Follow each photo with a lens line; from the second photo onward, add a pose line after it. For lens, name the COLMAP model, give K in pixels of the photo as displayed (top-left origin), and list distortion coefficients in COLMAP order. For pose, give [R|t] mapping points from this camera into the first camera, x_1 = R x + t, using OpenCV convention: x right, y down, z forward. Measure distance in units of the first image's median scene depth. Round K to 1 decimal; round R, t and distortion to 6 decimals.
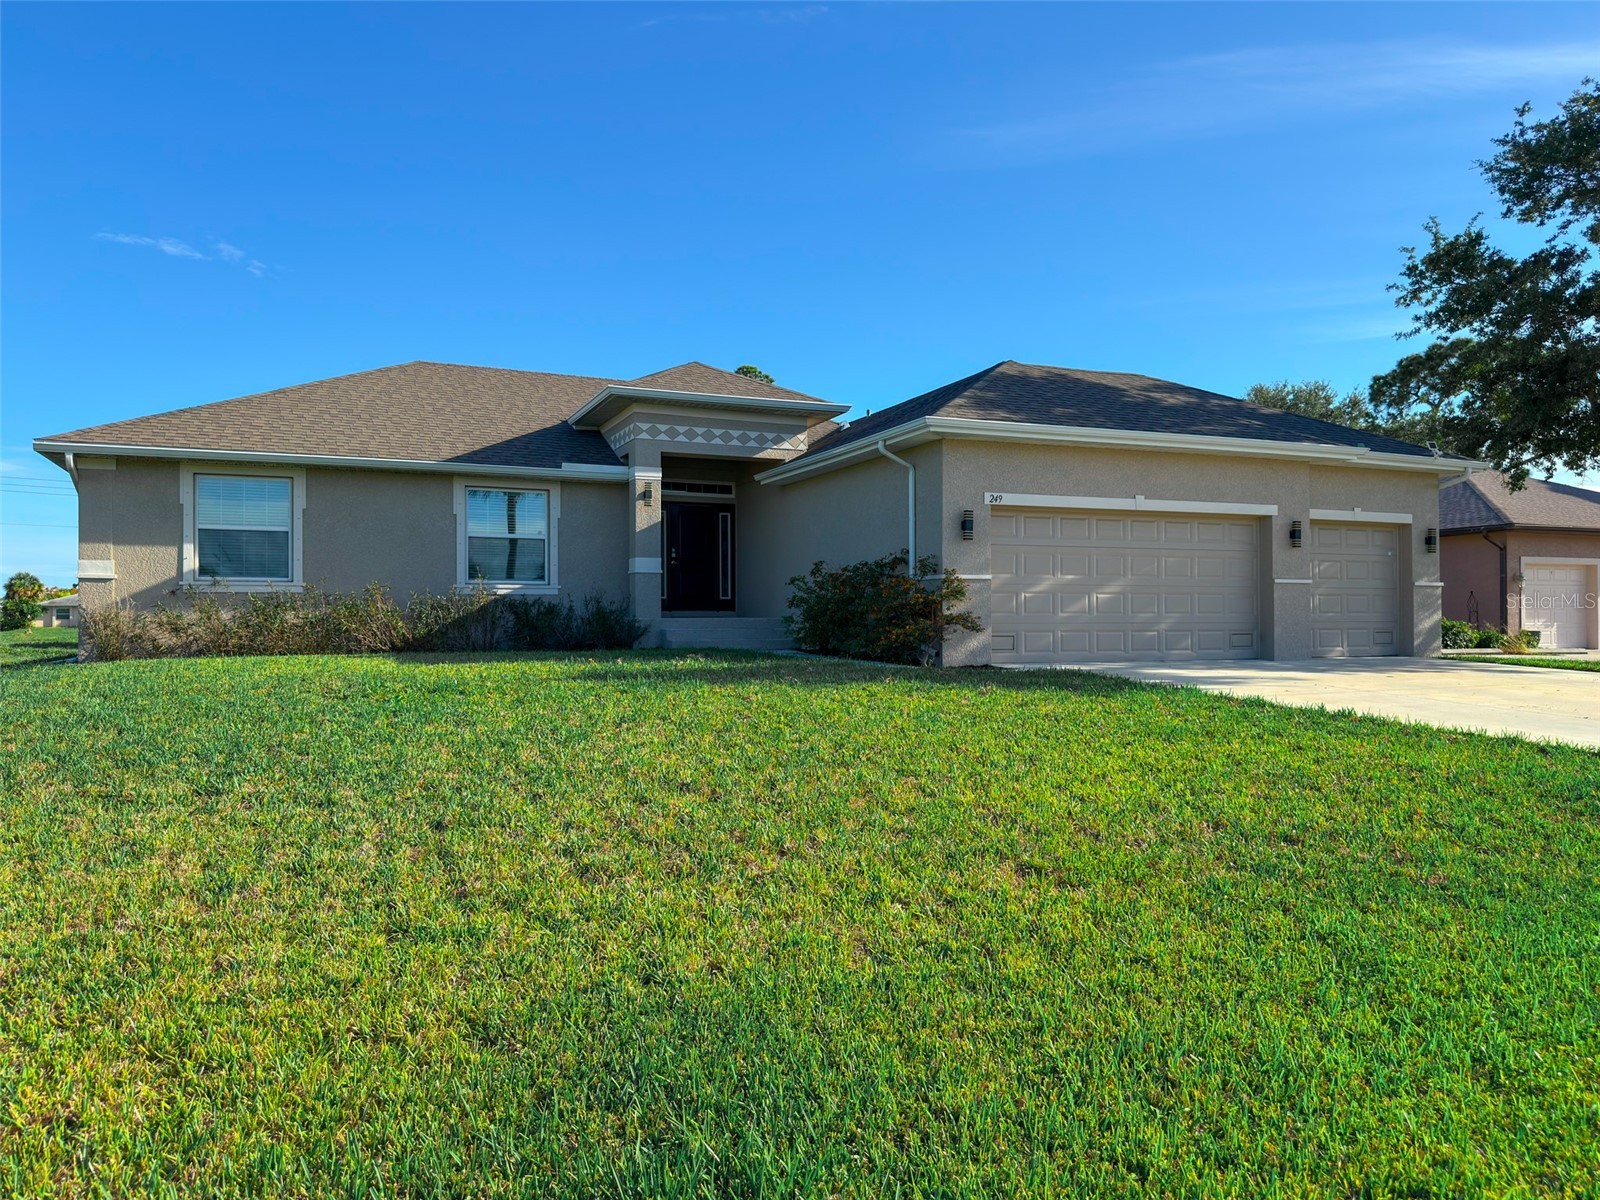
lens RADIAL K [[1208.1, 0, 800.0], [0, 1208.1, 600.0], [0, 0, 1]] dist [0.187180, -0.301235]
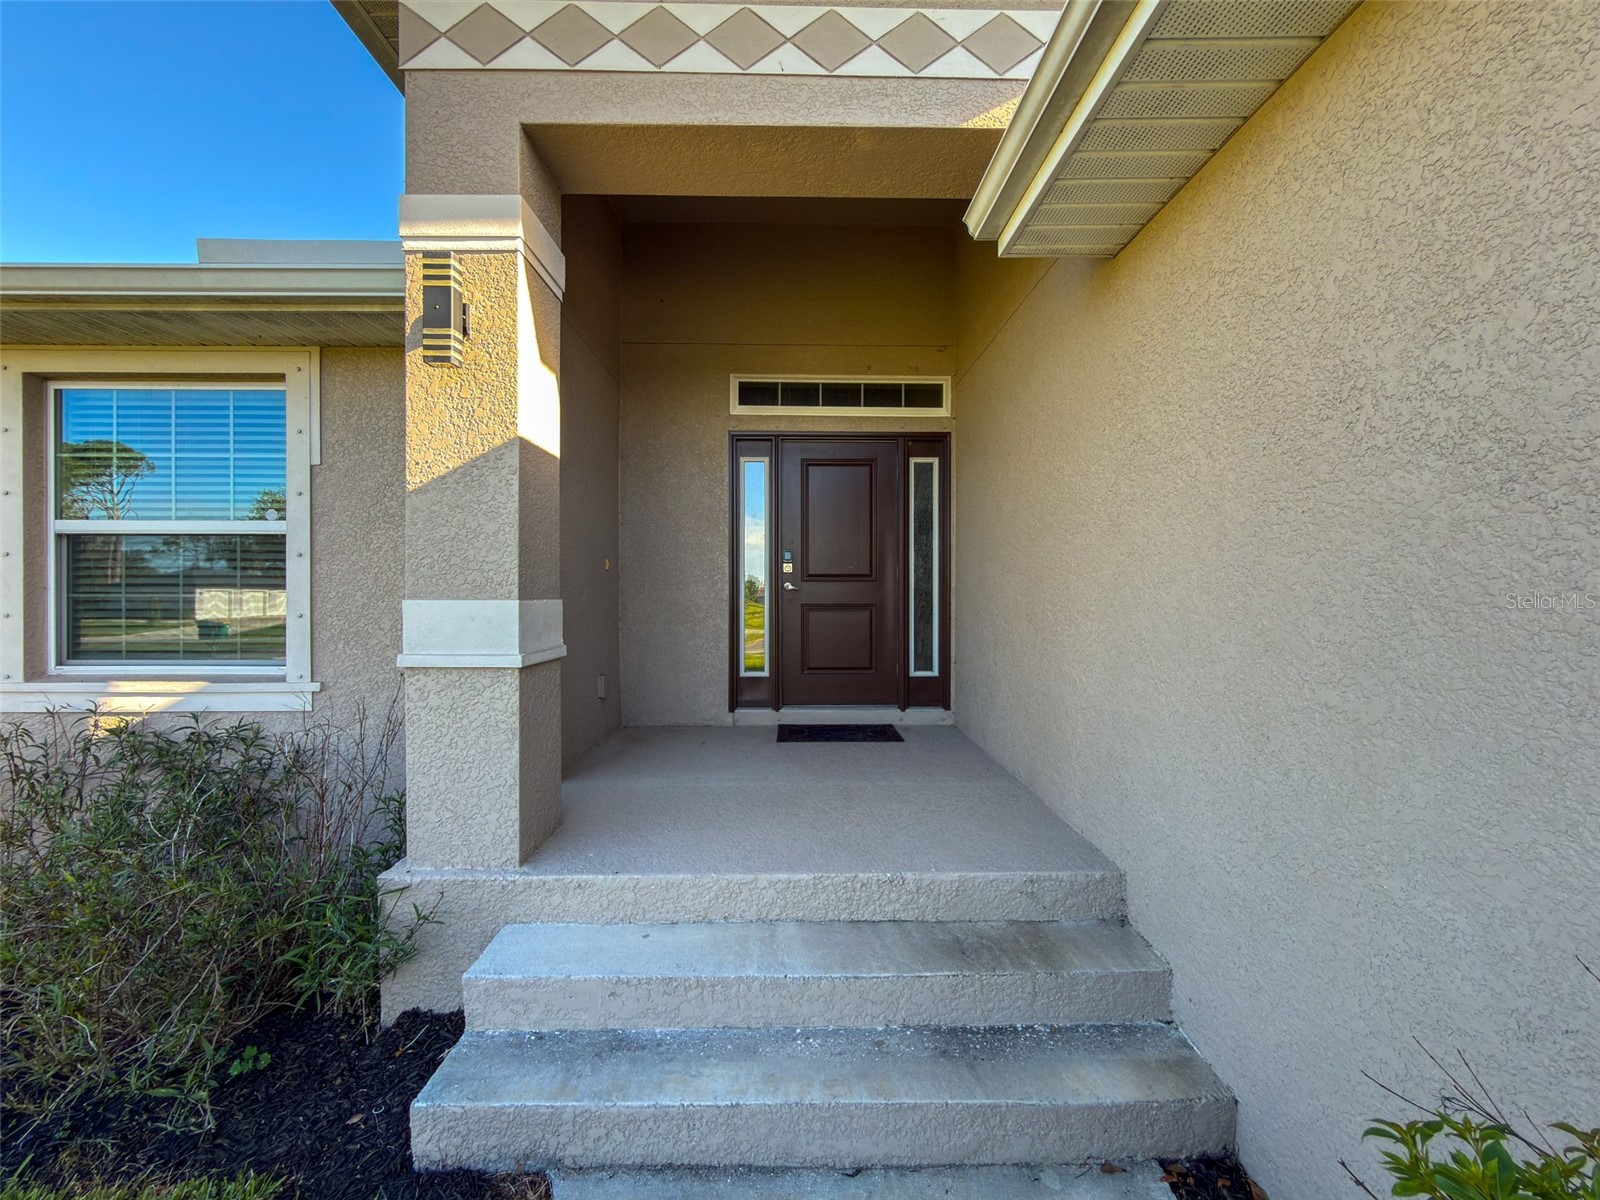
lens RADIAL K [[559.4, 0, 827.3], [0, 559.4, 587.2], [0, 0, 1]] dist [0.000255, 0.000005]
pose [[0.917250, 0.009250, -0.398204, -0.021046], [0.003194, 0.999527, 0.030576, -0.040644], [0.398298, -0.029318, 0.916787, 0.933355]]
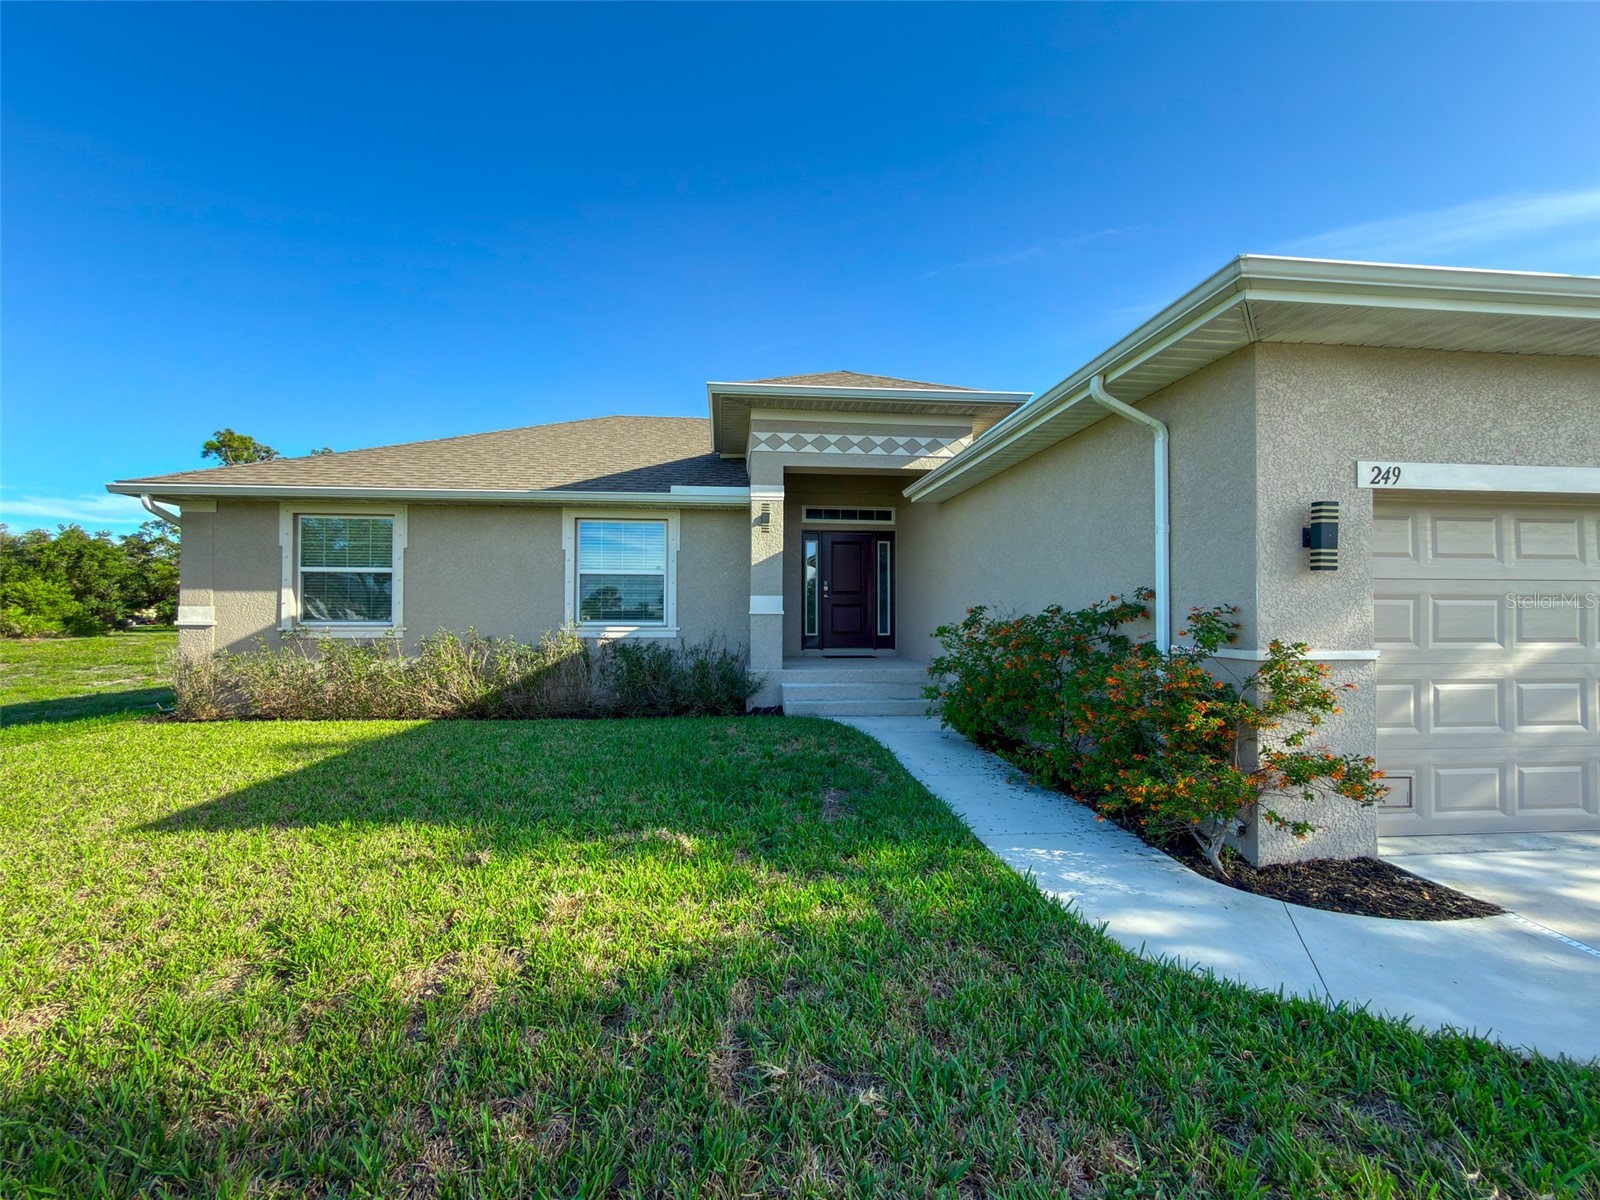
lens RADIAL K [[596.1, 0, 803.5], [0, 596.1, 604.7], [0, 0, 1]] dist [0.001980, 0.000170]
pose [[0.949838, 0.001939, -0.312737, 0.024428], [0.002552, 0.999899, 0.013952, -0.034493], [0.312732, -0.014050, 0.949737, 0.626532]]
